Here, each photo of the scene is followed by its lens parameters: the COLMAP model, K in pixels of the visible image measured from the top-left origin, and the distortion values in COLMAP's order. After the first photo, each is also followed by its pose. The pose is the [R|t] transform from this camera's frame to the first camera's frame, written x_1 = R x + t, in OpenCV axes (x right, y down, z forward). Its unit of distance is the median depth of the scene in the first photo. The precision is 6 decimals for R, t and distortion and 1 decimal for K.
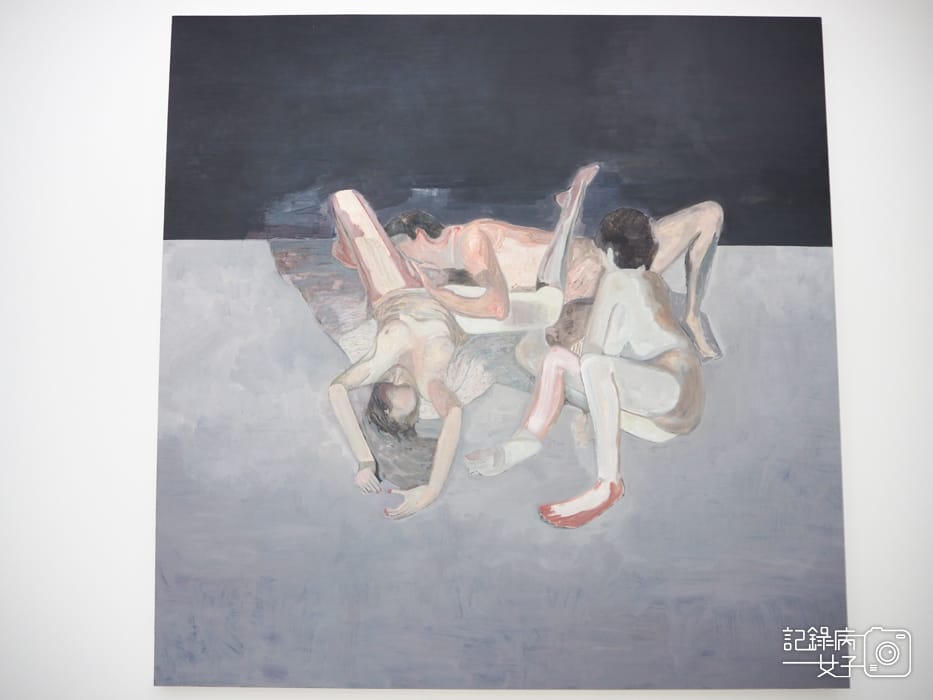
lens RADIAL K [[786.3, 0, 466.5], [0, 786.3, 355.1], [0, 0, 1]] dist [-0.050192, -0.003602]
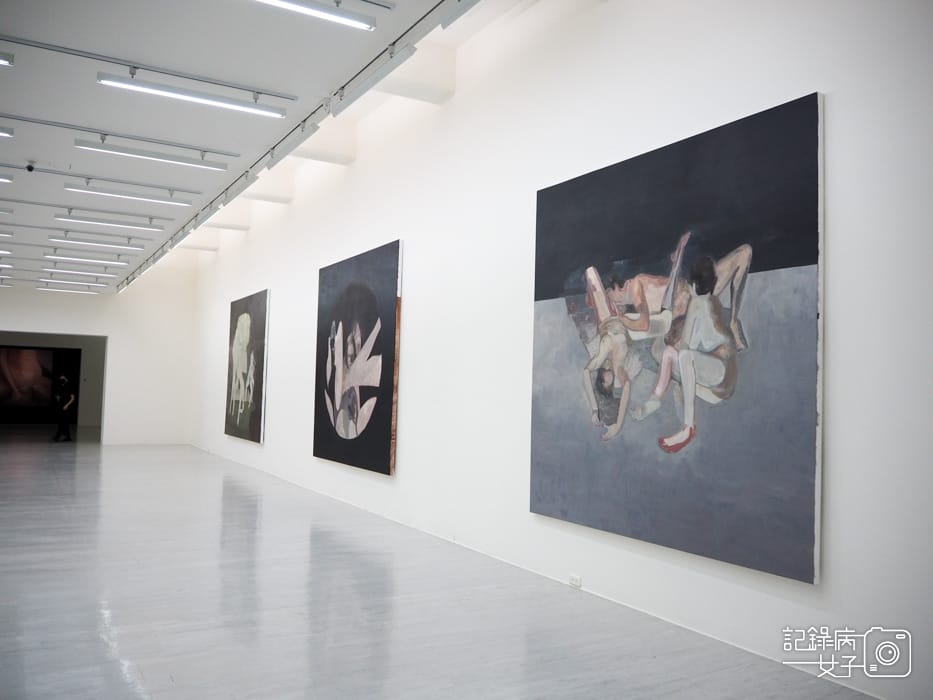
lens RADIAL K [[786.3, 0, 469.3], [0, 786.3, 350.4], [0, 0, 1]] dist [-0.050192, -0.003602]
pose [[0.503723, -0.033246, -0.863225, 1.350420], [0.033029, 0.999270, -0.019212, 0.017866], [0.863234, -0.018834, 0.504453, -0.218991]]
